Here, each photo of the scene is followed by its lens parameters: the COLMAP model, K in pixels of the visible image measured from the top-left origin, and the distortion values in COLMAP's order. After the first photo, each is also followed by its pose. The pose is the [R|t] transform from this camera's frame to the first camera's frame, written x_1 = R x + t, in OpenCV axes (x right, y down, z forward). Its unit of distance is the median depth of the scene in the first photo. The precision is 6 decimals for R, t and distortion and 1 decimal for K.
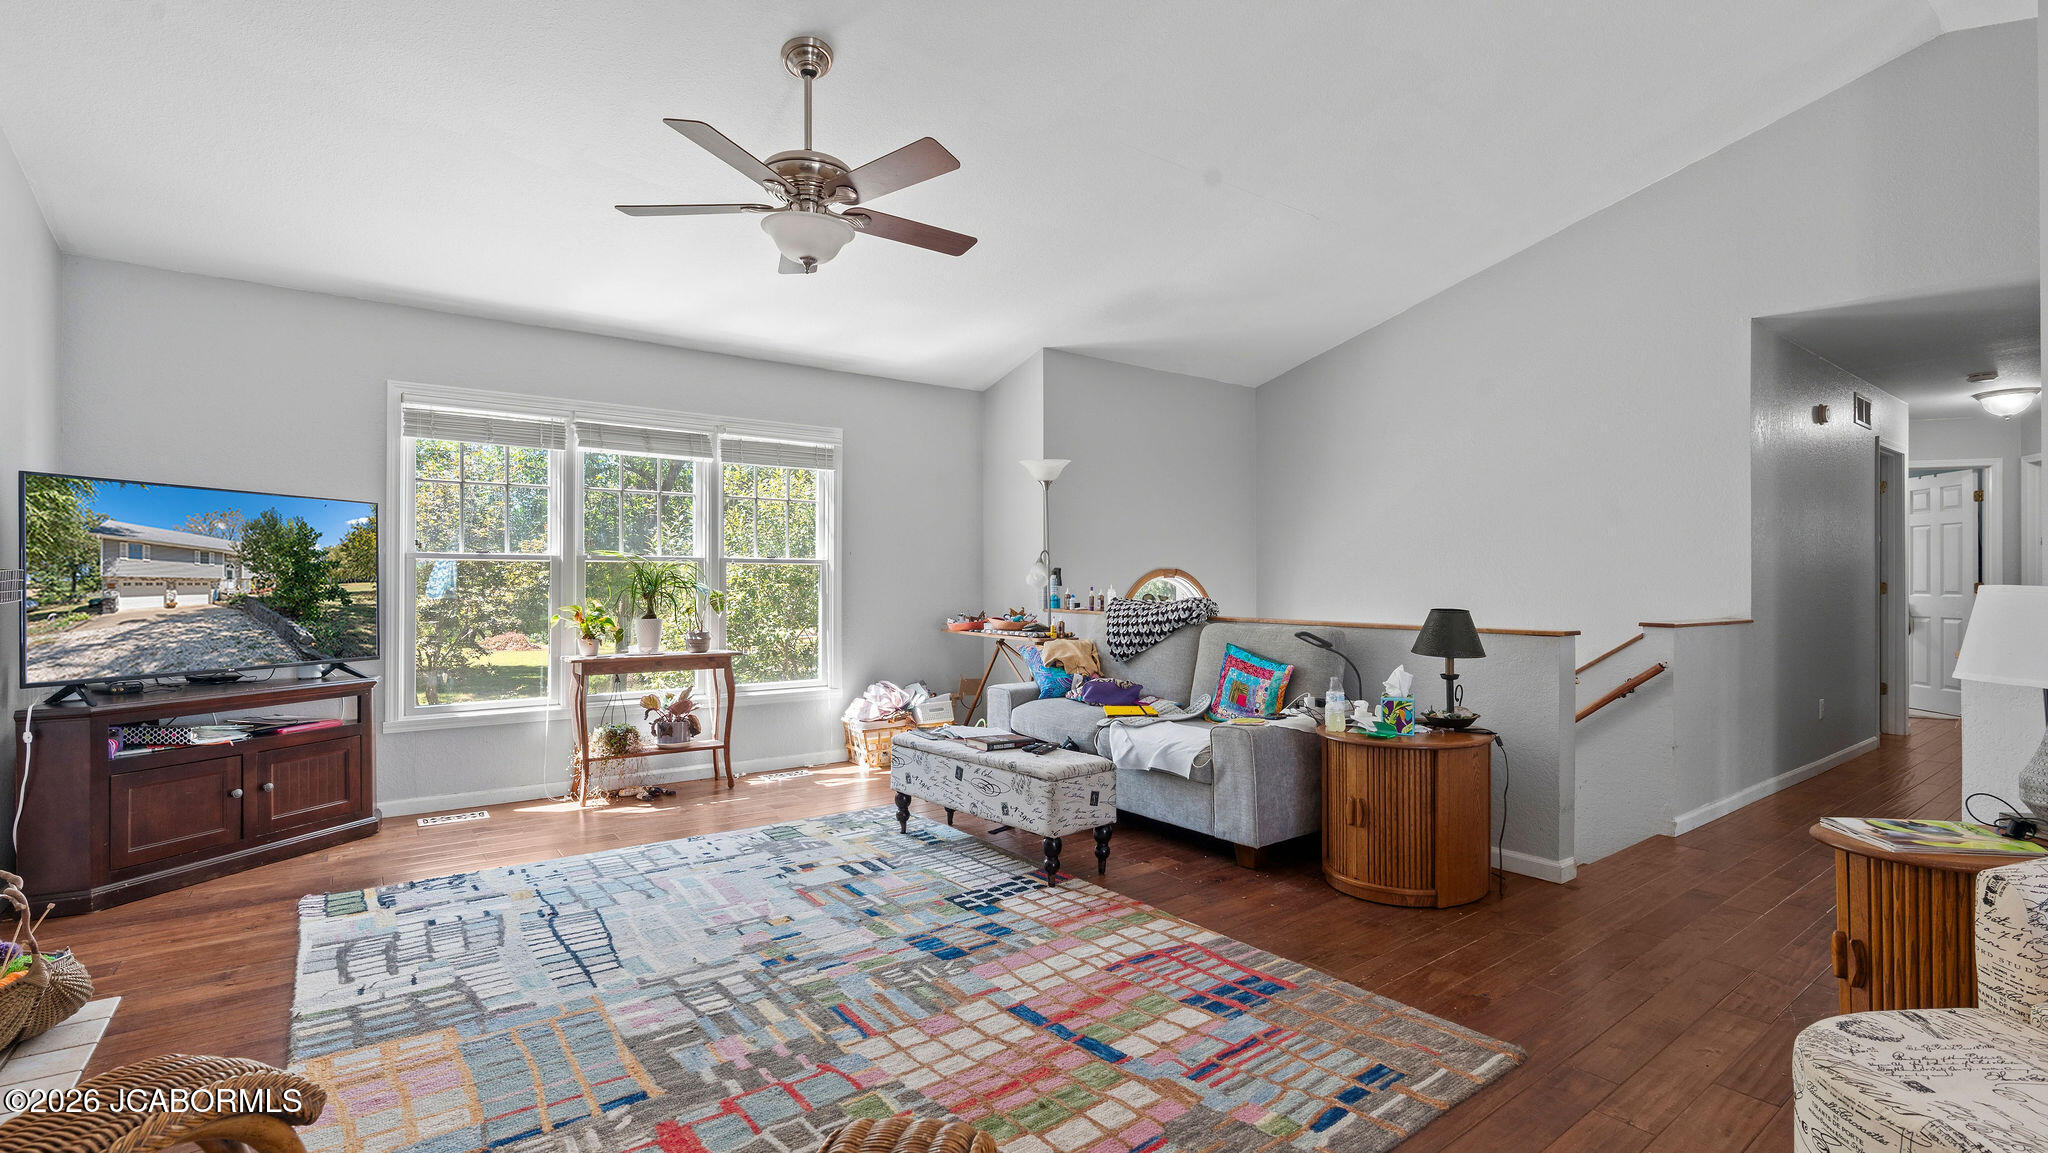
lens RADIAL K [[921.2, 0, 1019.5], [0, 921.2, 583.2], [0, 0, 1]] dist [-0.012573, 0.004517]
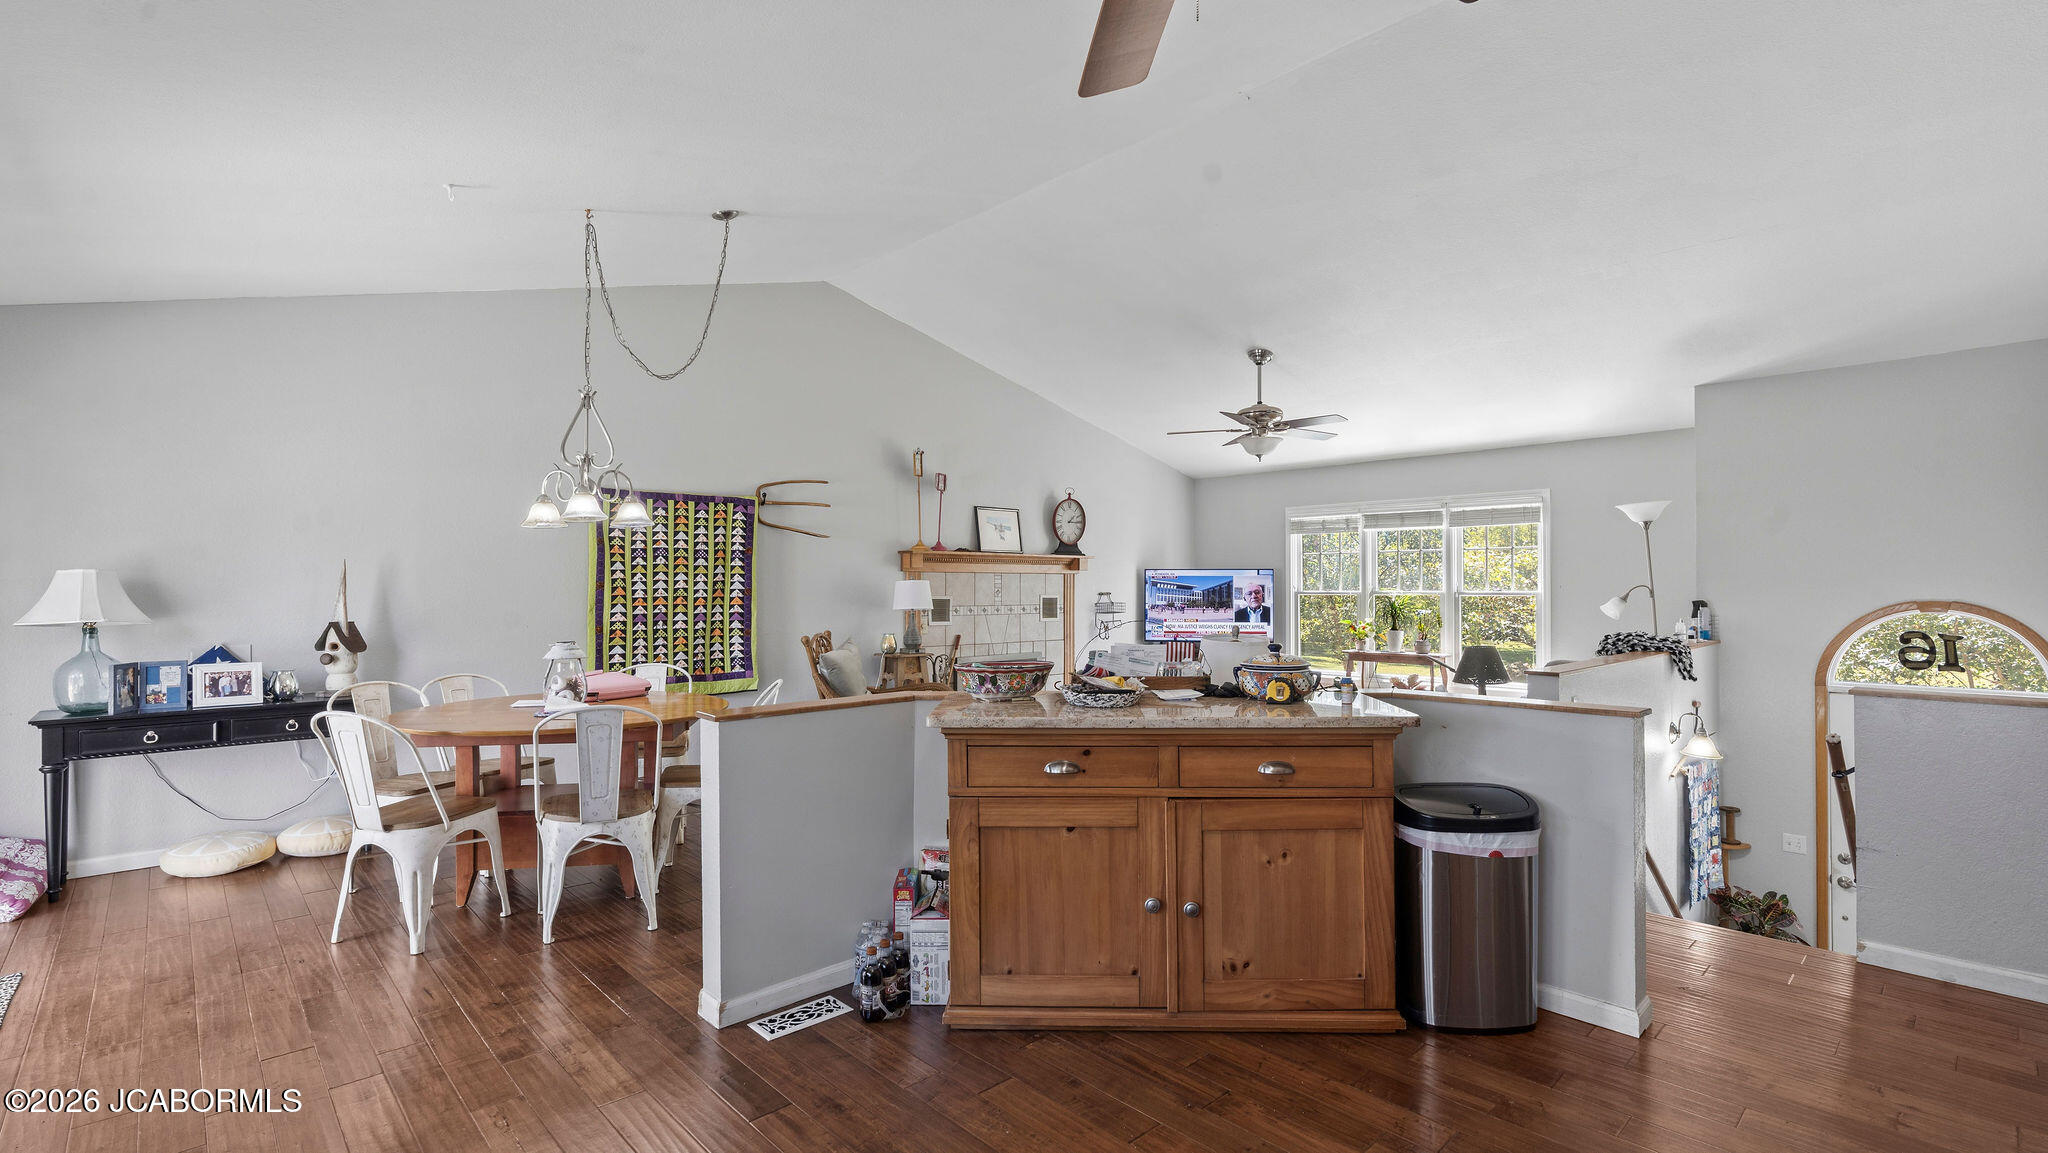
lens RADIAL K [[921.2, 0, 1016.2], [0, 921.2, 577.9], [0, 0, 1]] dist [-0.012573, 0.004517]
pose [[0.107127, -0.010126, -0.994194, 1.482492], [-0.002265, 0.999943, -0.010428, -0.045622], [0.994243, 0.003369, 0.107098, 0.204959]]
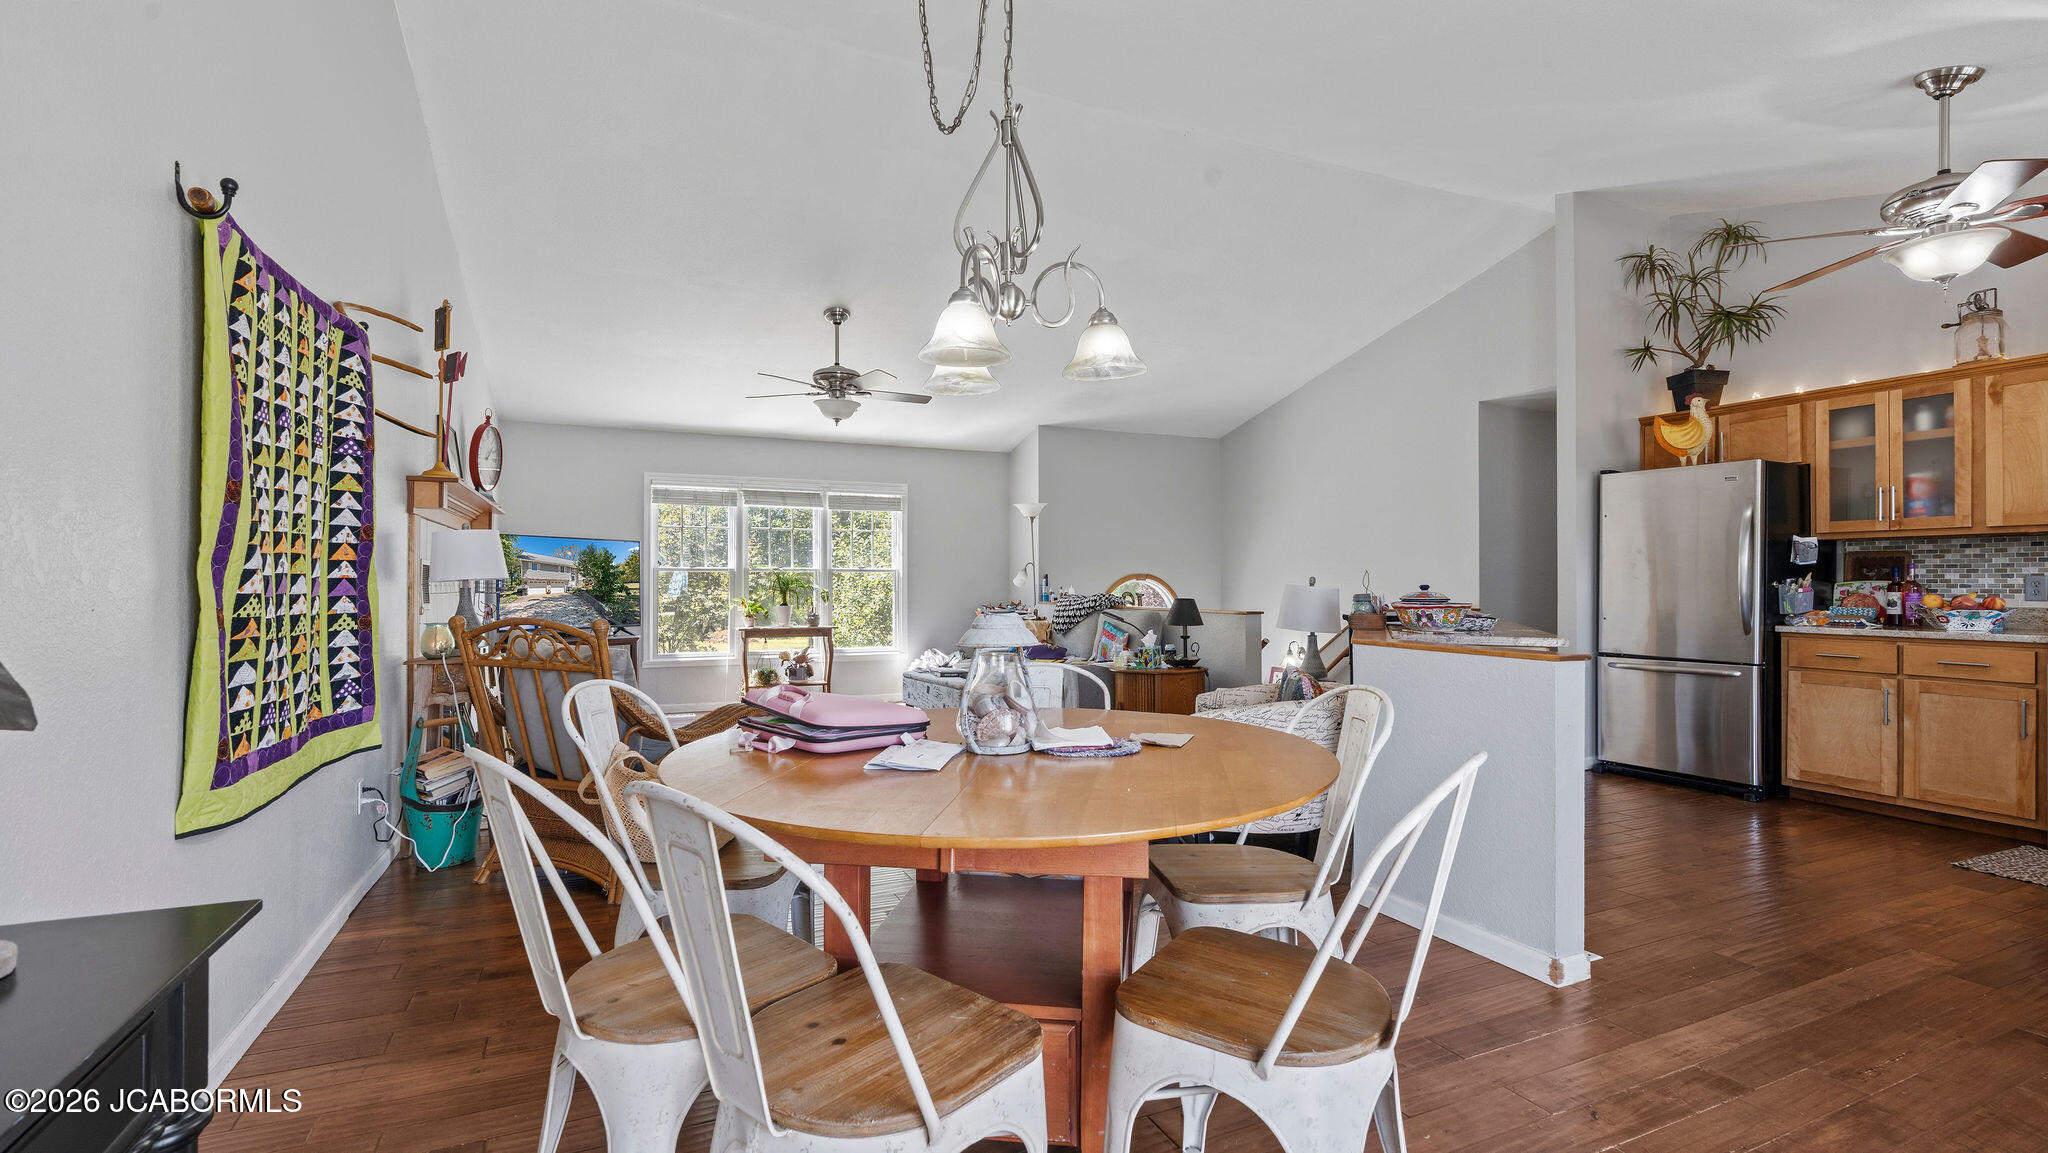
lens RADIAL K [[921.2, 0, 1017.9], [0, 921.2, 579.9], [0, 0, 1]] dist [-0.012573, 0.004517]
pose [[0.977281, -0.000588, -0.211948, 0.475905], [-0.001034, 0.999971, -0.007540, 0.005825], [0.211946, 0.007588, 0.977252, -0.705418]]
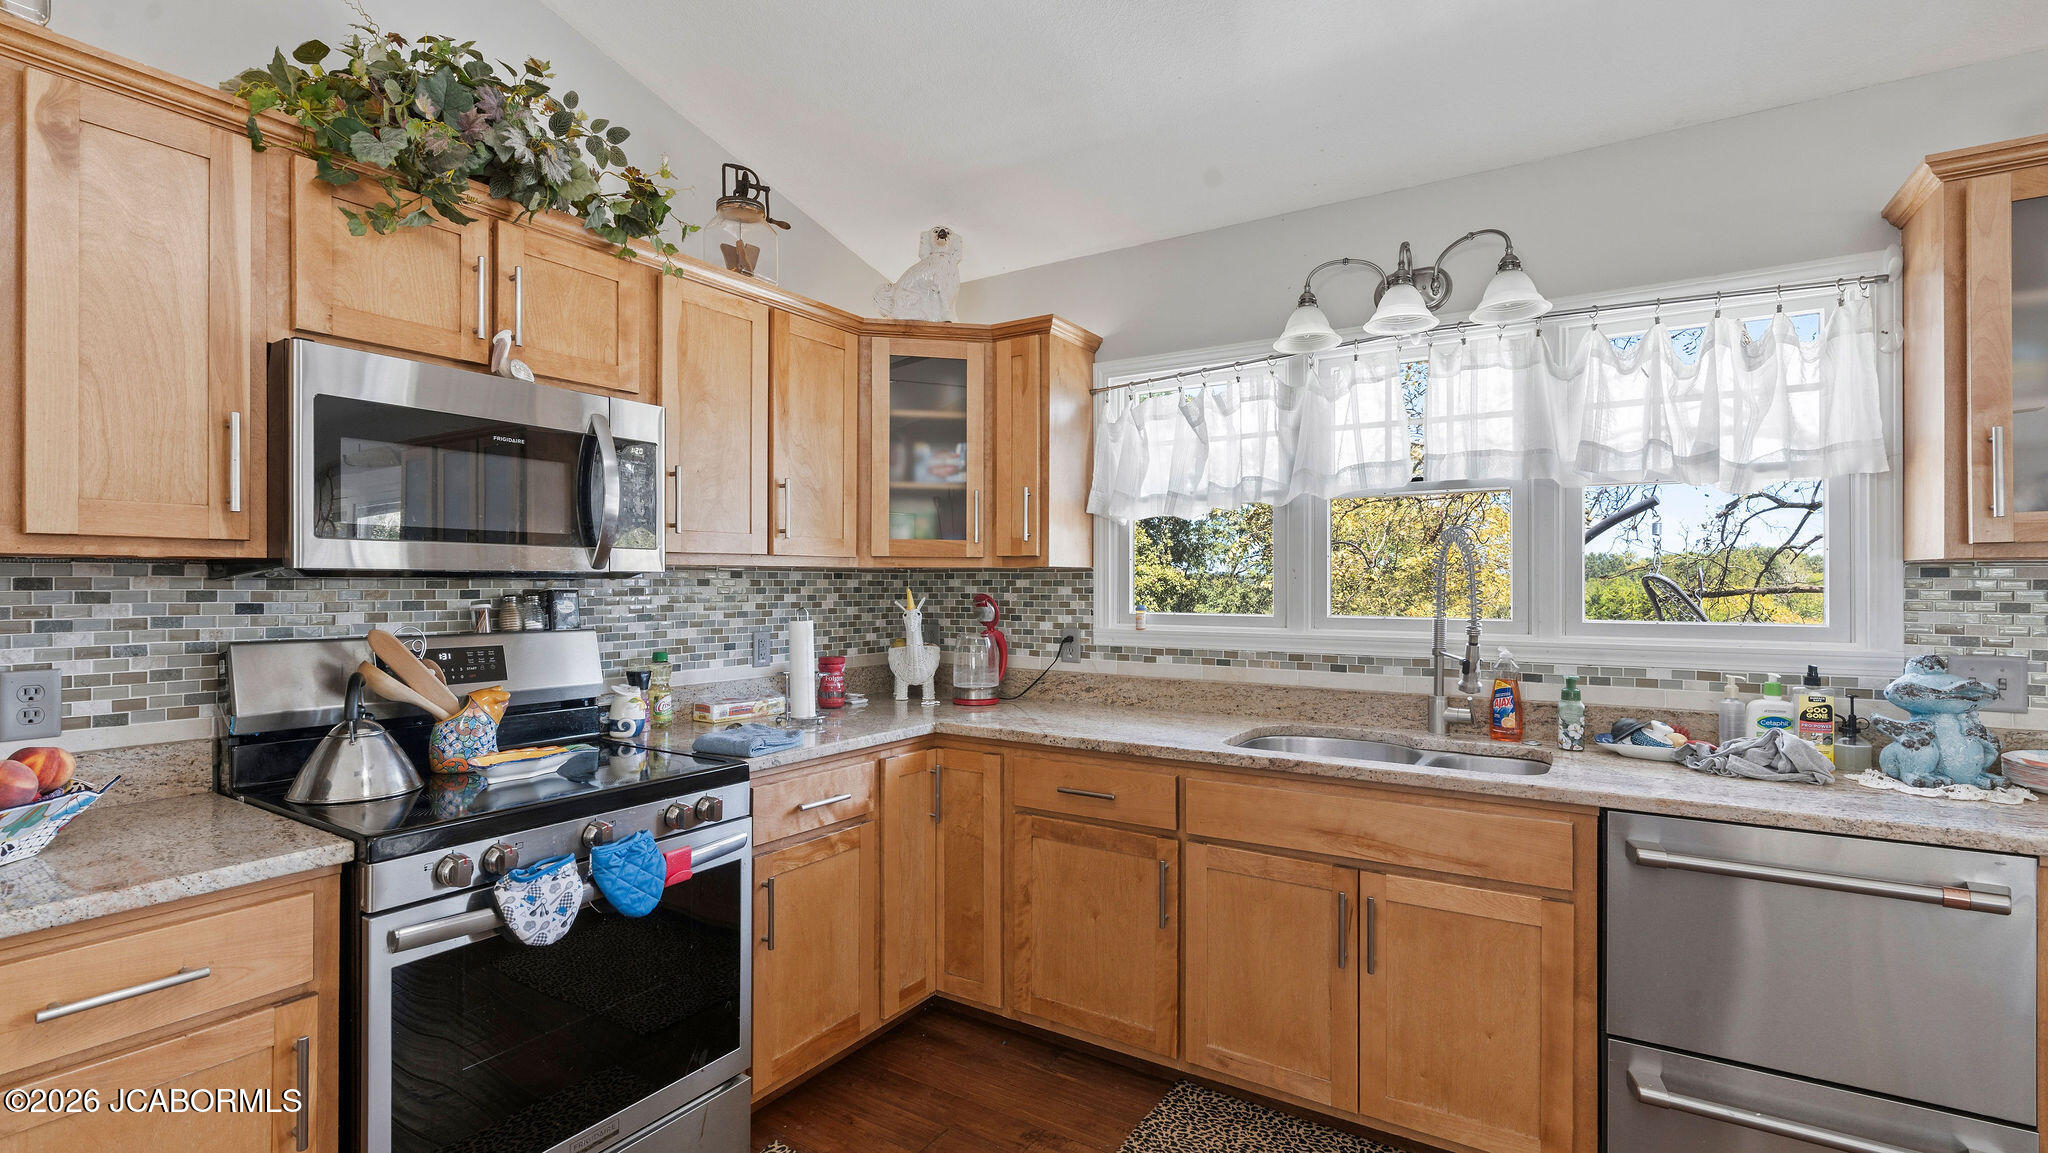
lens RADIAL K [[921.2, 0, 1016.9], [0, 921.2, 581.3], [0, 0, 1]] dist [-0.012573, 0.004517]
pose [[-0.350376, -0.000011, 0.936609, 0.919121], [0.002996, 0.999995, 0.001133, -0.048740], [-0.936604, 0.003203, -0.350374, 0.389312]]
